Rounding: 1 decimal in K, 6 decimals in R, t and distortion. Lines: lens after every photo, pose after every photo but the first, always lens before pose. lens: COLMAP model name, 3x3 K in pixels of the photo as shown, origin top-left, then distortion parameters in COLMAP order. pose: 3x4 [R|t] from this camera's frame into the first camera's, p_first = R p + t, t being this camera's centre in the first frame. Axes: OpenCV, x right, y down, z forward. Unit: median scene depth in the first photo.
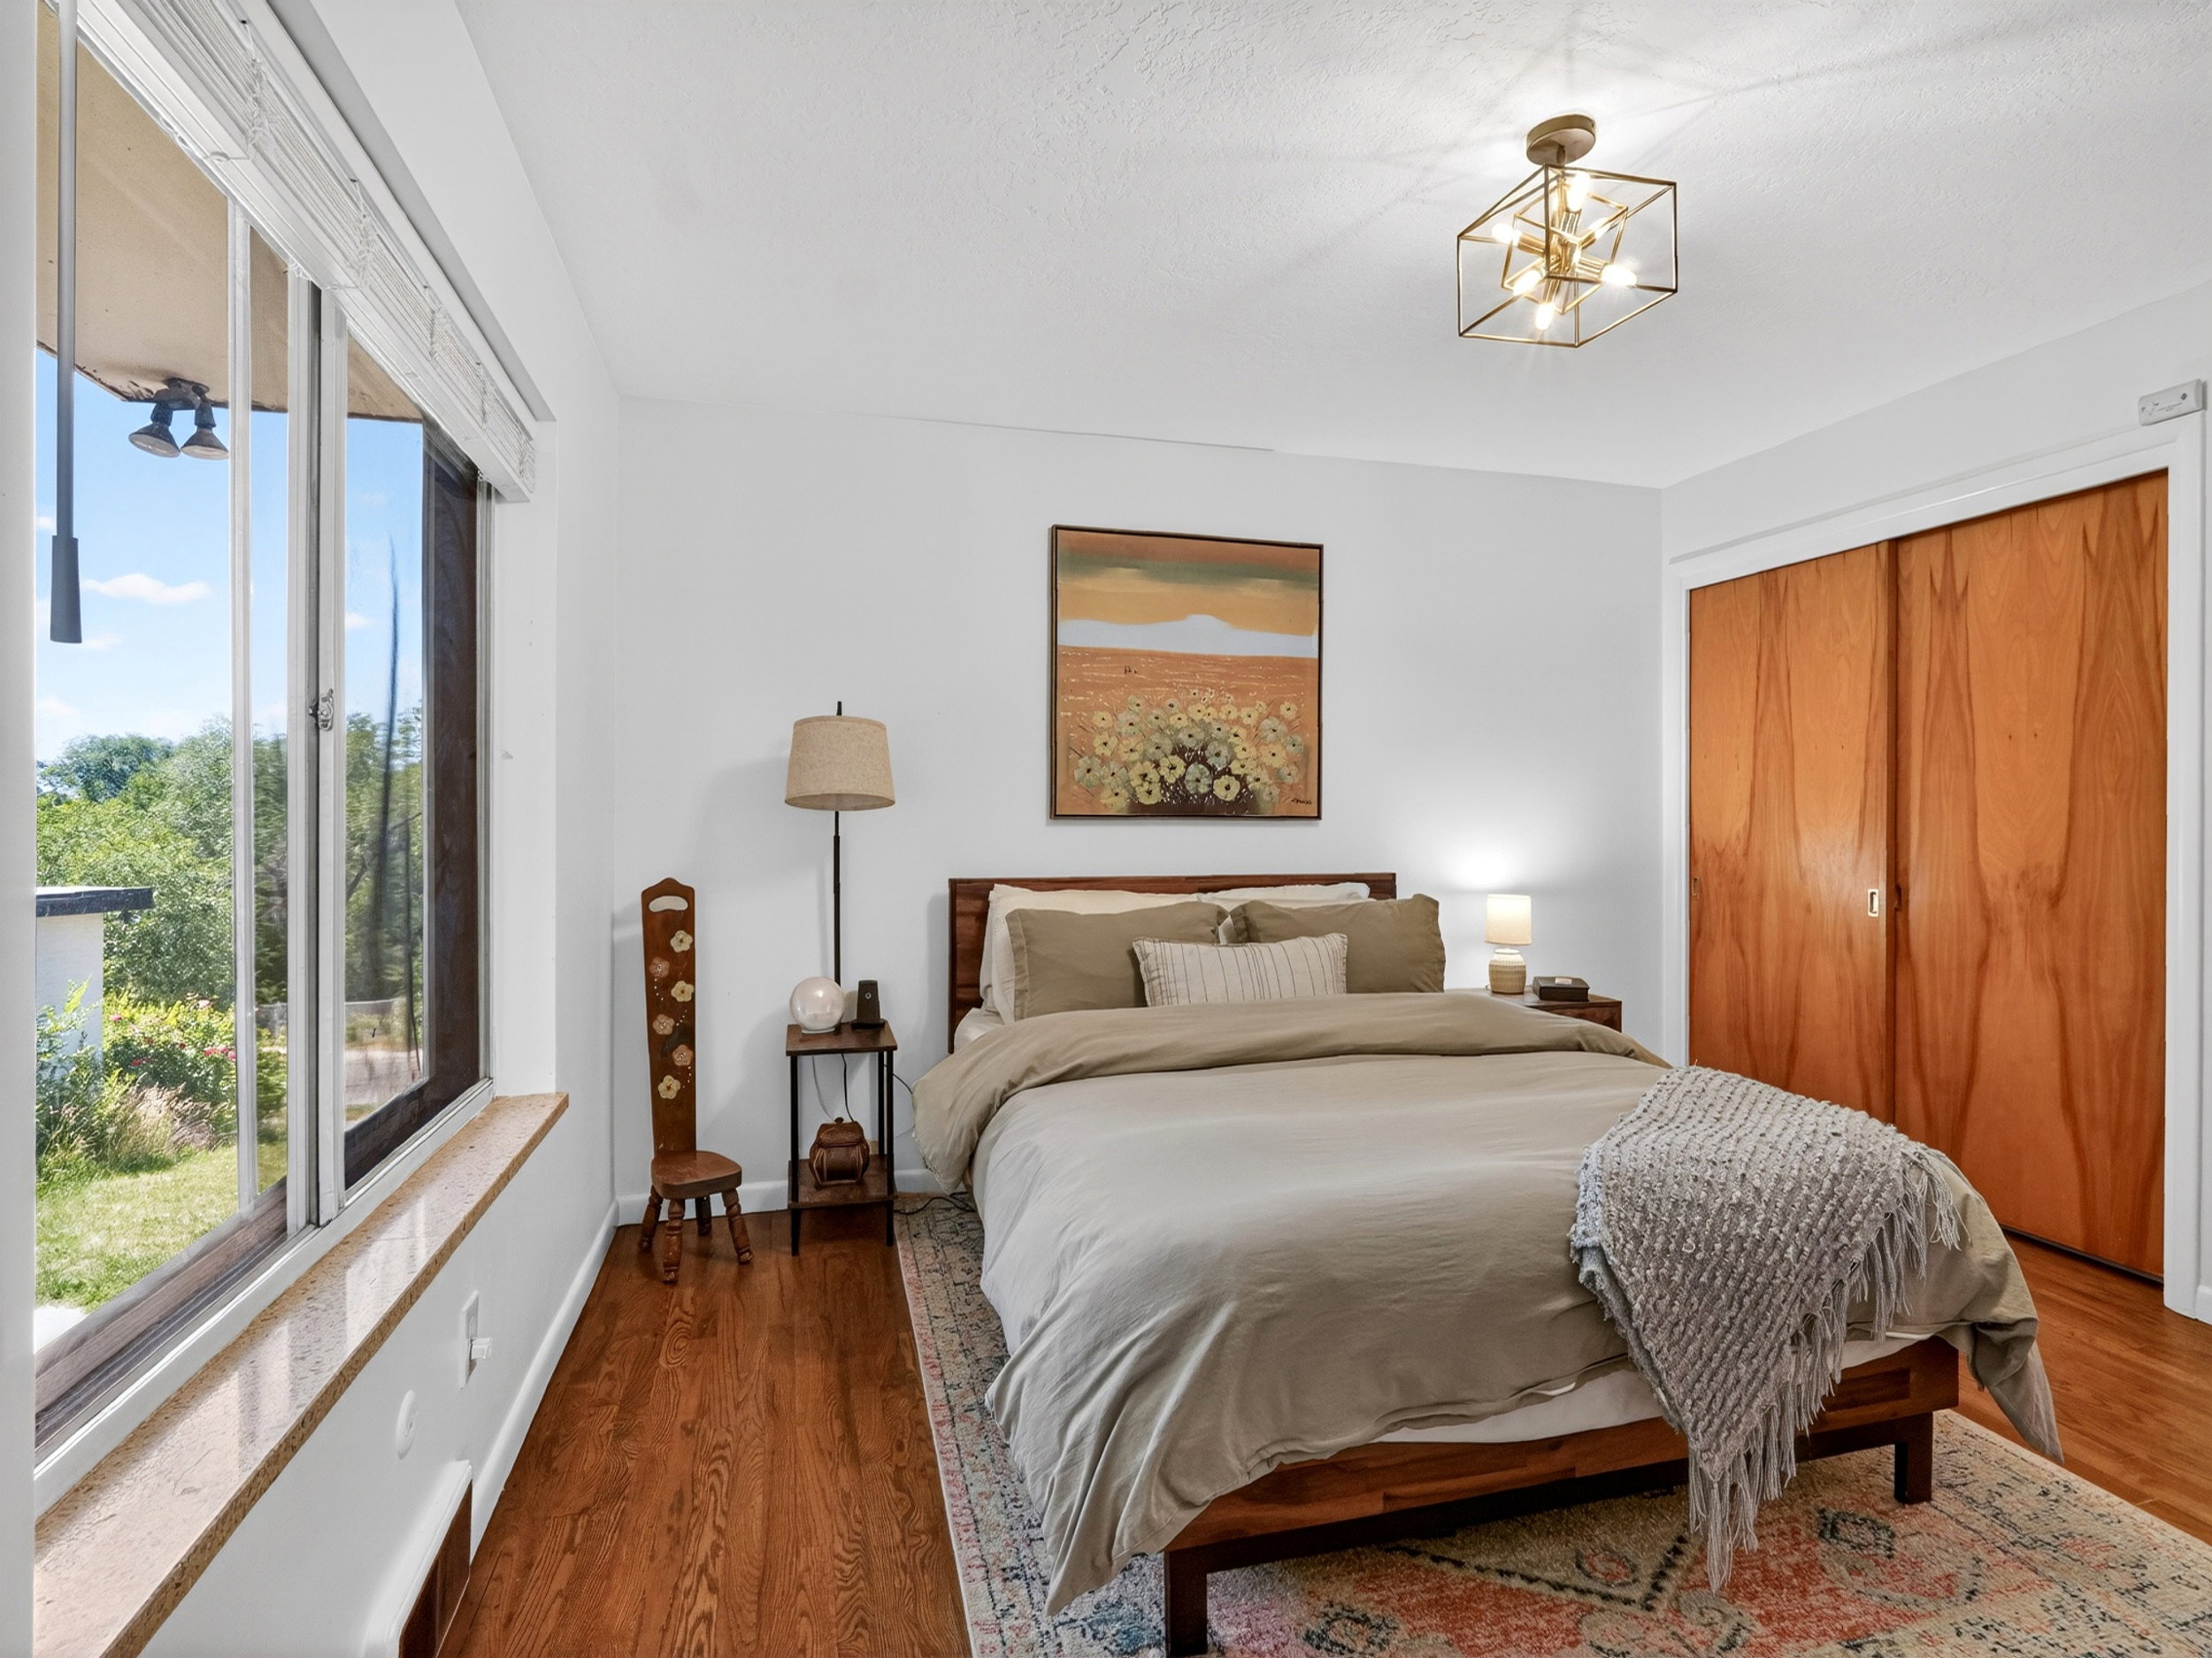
lens RADIAL K [[1152.0, 0, 1099.1], [0, 1152.0, 817.6], [0, 0, 1]] dist [-0.003931, 0.005076]
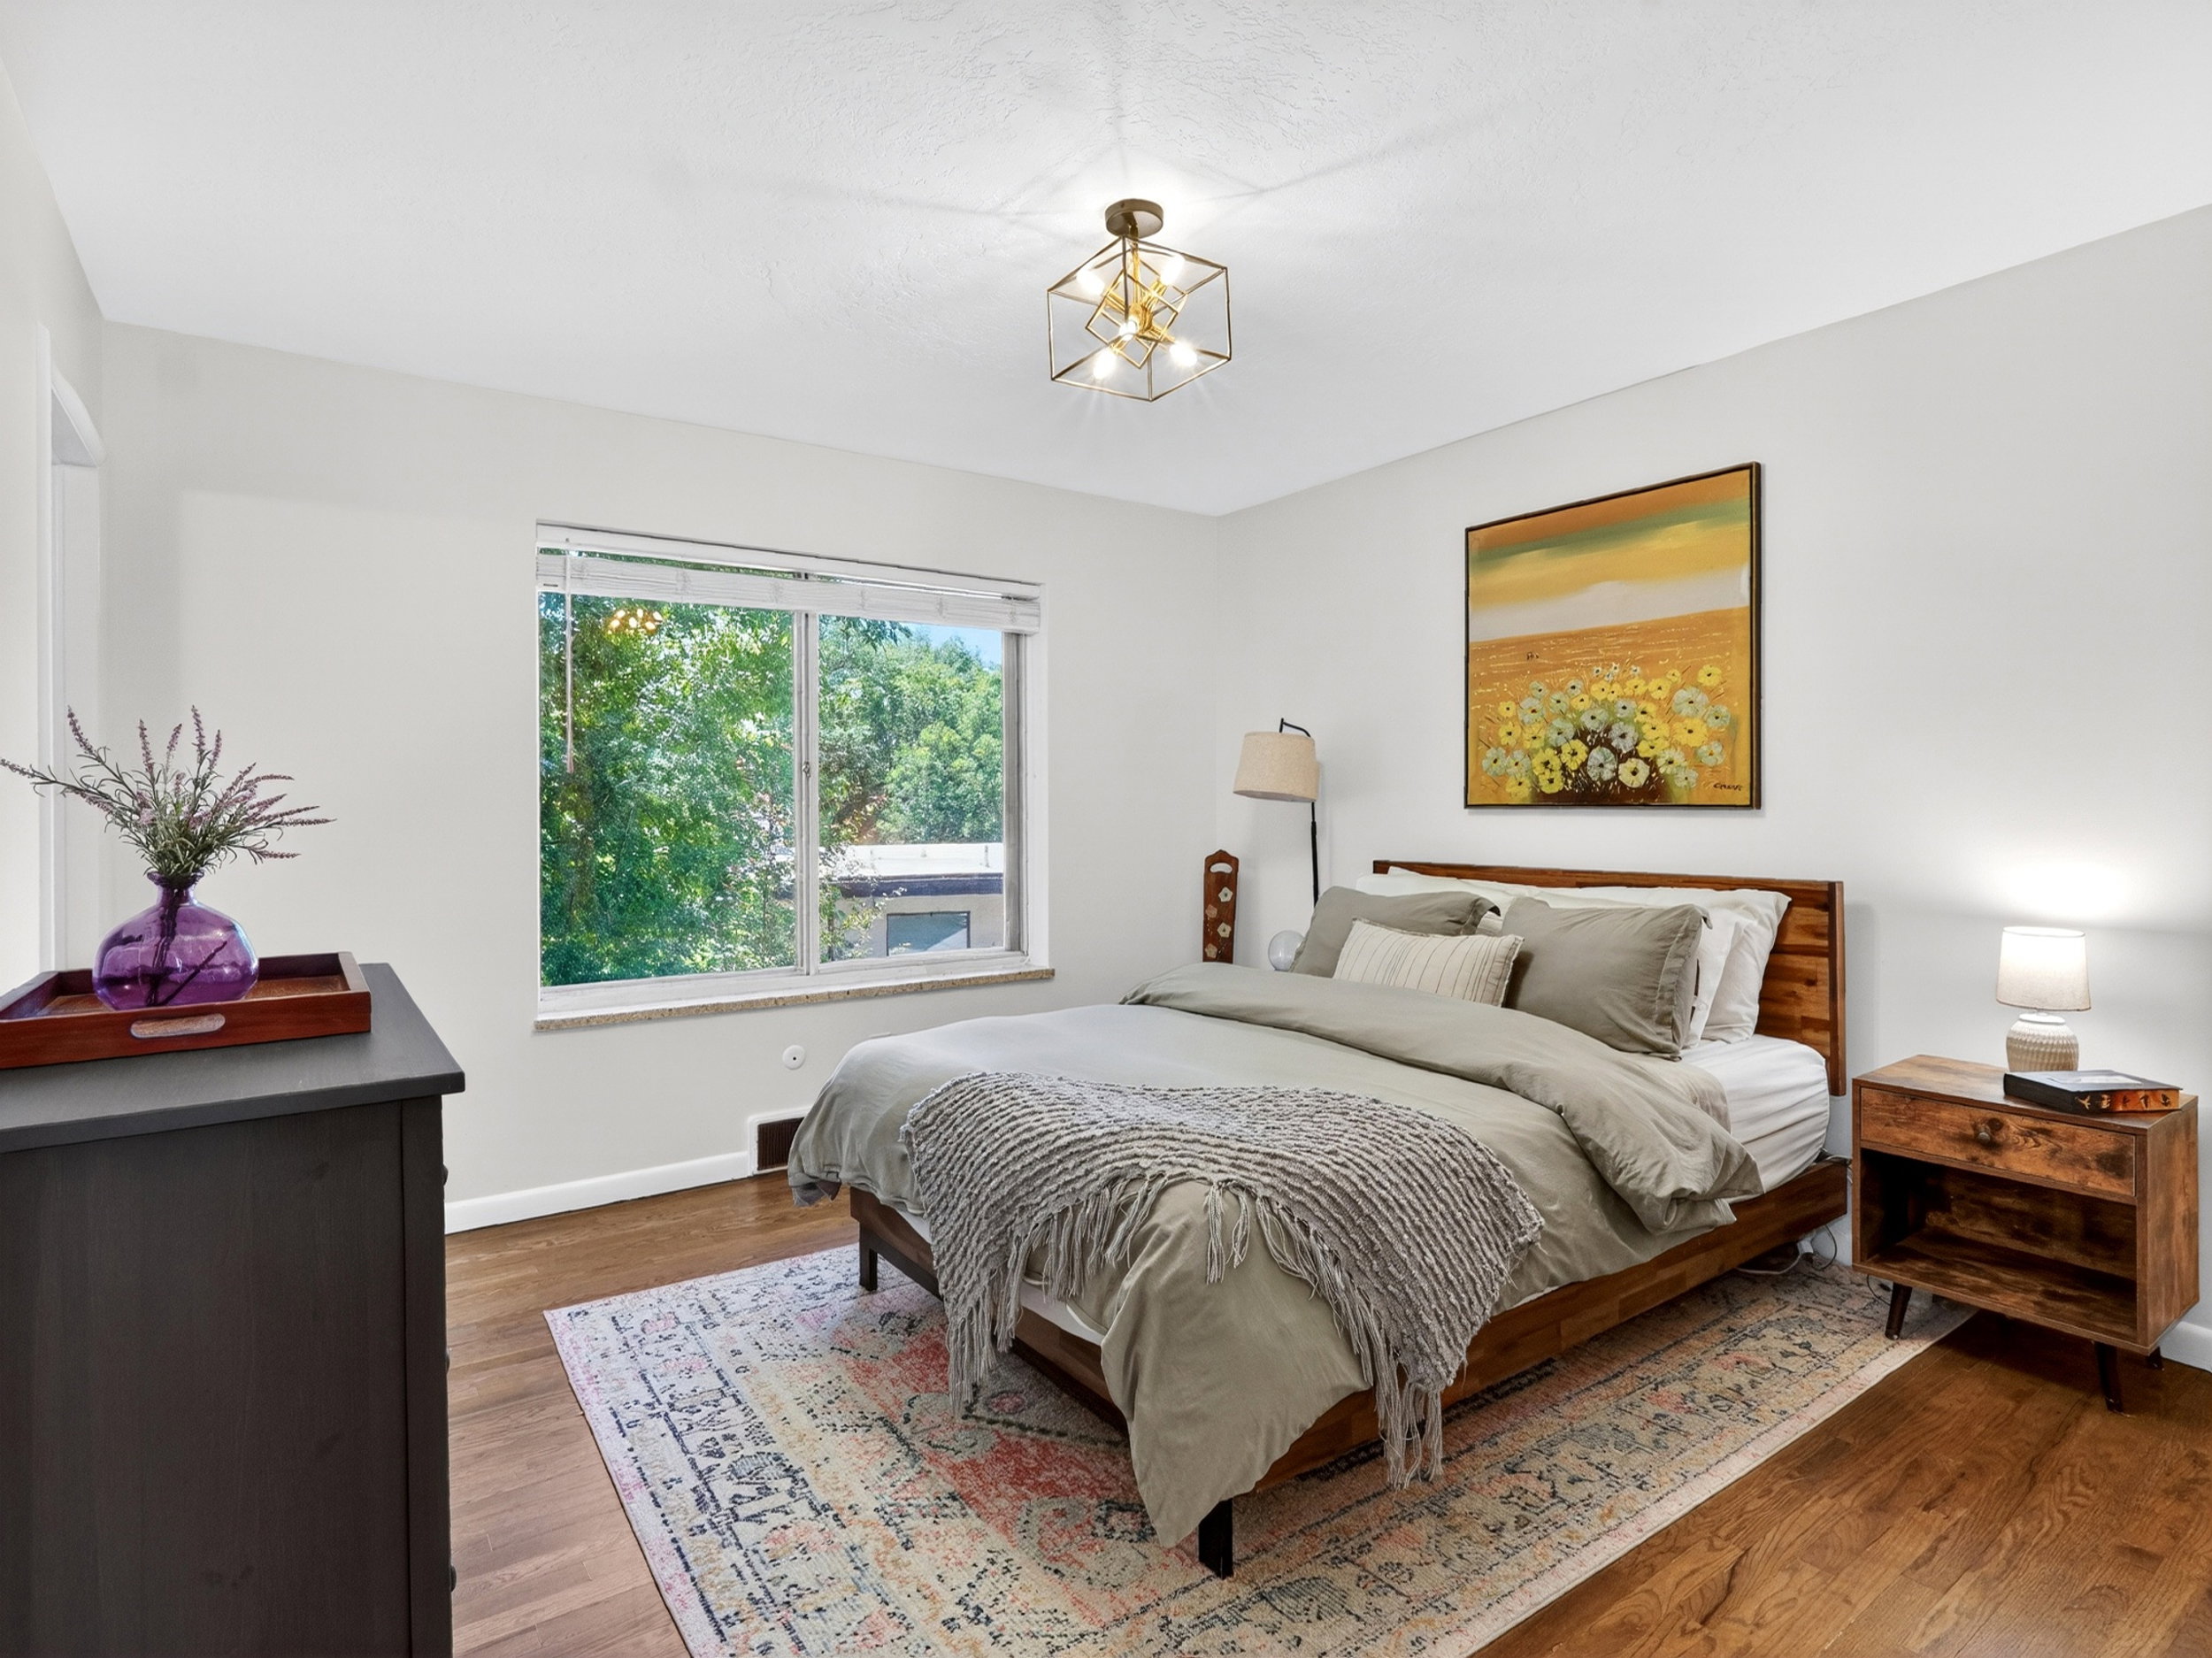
lens RADIAL K [[1152.0, 0, 1104.3], [0, 1152.0, 822.9], [0, 0, 1]] dist [-0.003931, 0.005076]
pose [[0.358797, 0.007992, -0.933381, 0.796702], [-0.005045, 0.999965, 0.006623, 0.008816], [0.933402, 0.002333, 0.358825, 0.308182]]
